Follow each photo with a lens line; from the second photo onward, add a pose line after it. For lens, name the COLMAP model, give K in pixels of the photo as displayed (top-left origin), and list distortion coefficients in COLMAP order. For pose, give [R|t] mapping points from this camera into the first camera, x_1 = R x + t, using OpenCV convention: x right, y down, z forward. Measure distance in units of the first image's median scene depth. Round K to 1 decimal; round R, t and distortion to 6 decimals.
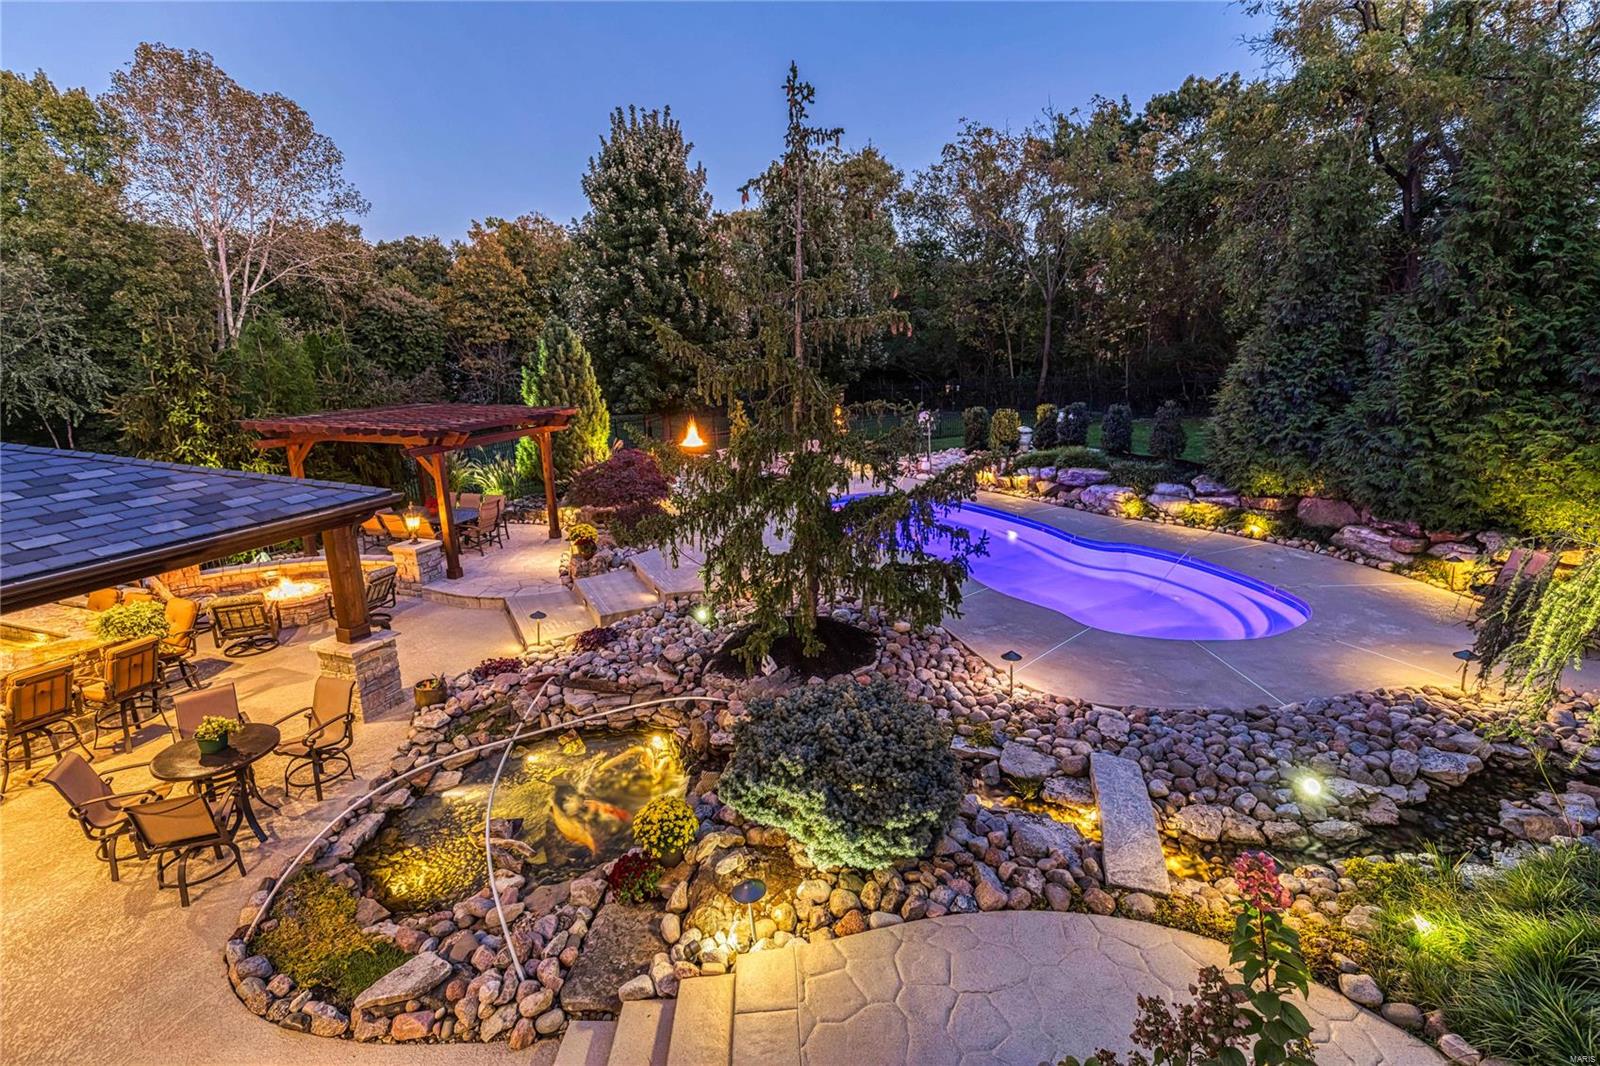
lens RADIAL K [[705.4, 0, 799.4], [0, 705.4, 528.7], [0, 0, 1]] dist [0.011631, 0.000259]
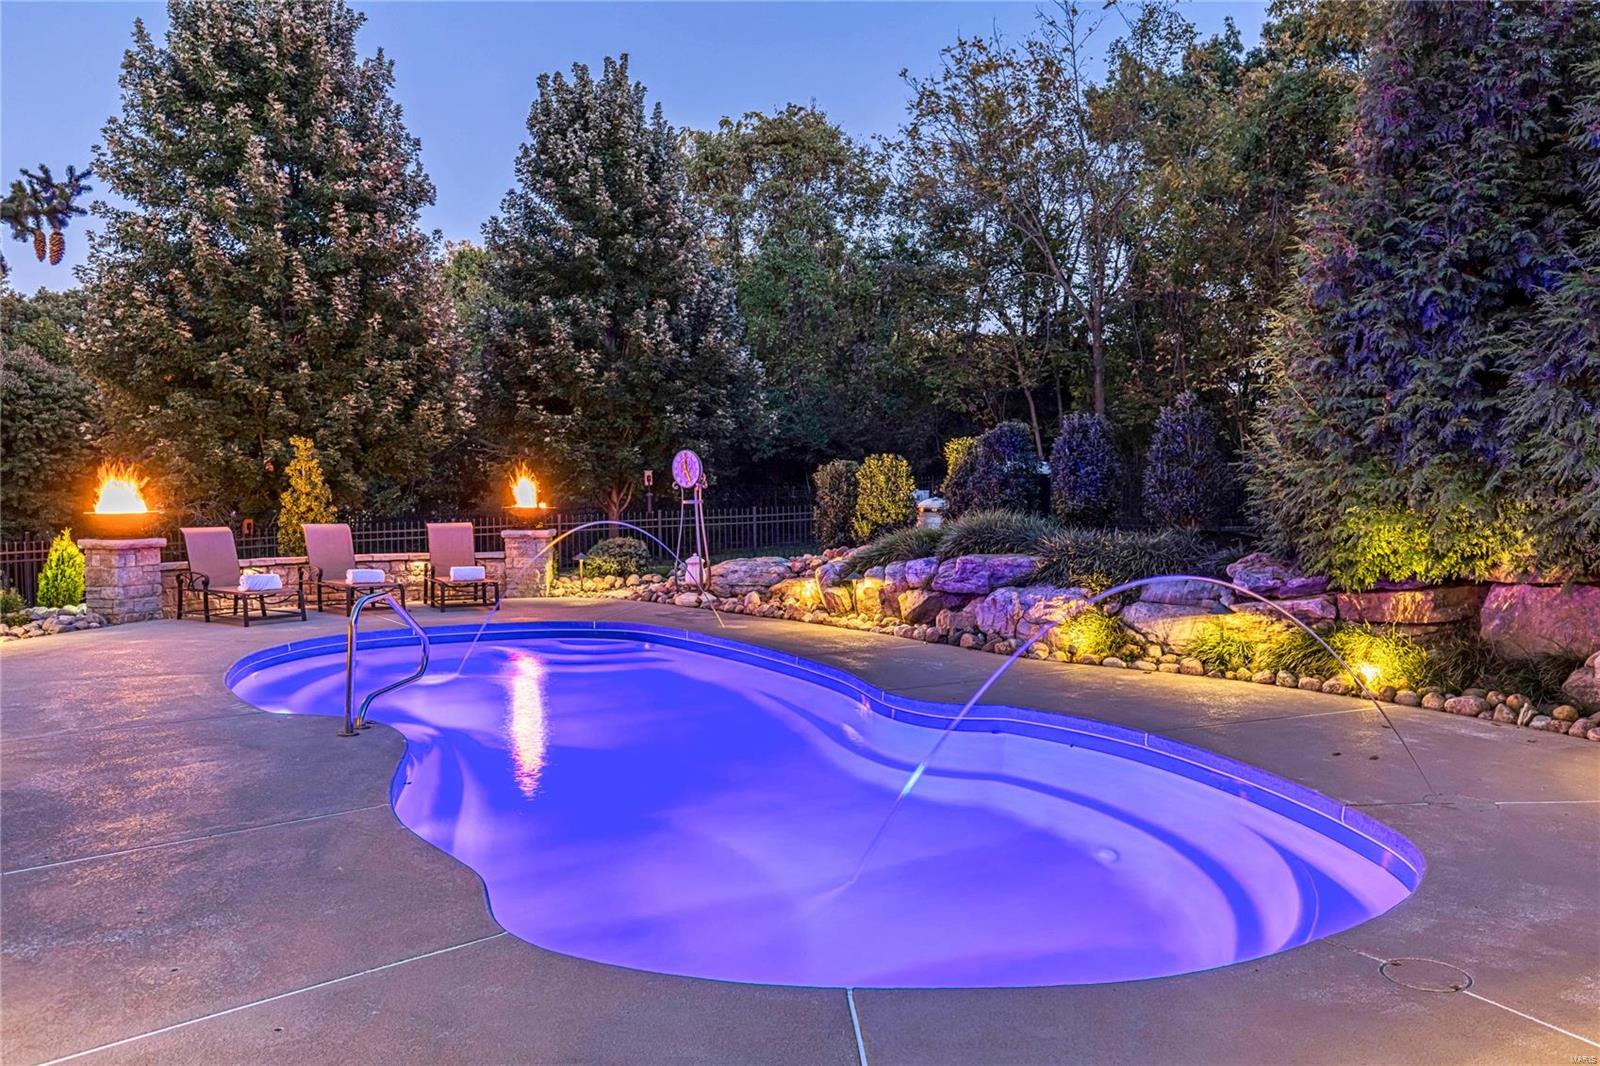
lens RADIAL K [[1182.8, 0, 801.3], [0, 1182.8, 534.9], [0, 0, 1]] dist [0.004032, -0.000394]
pose [[0.999899, 0.000929, -0.014191, 0.322195], [-0.003955, 0.976662, -0.214744, 0.056168], [0.013660, 0.214778, 0.976567, 0.347298]]
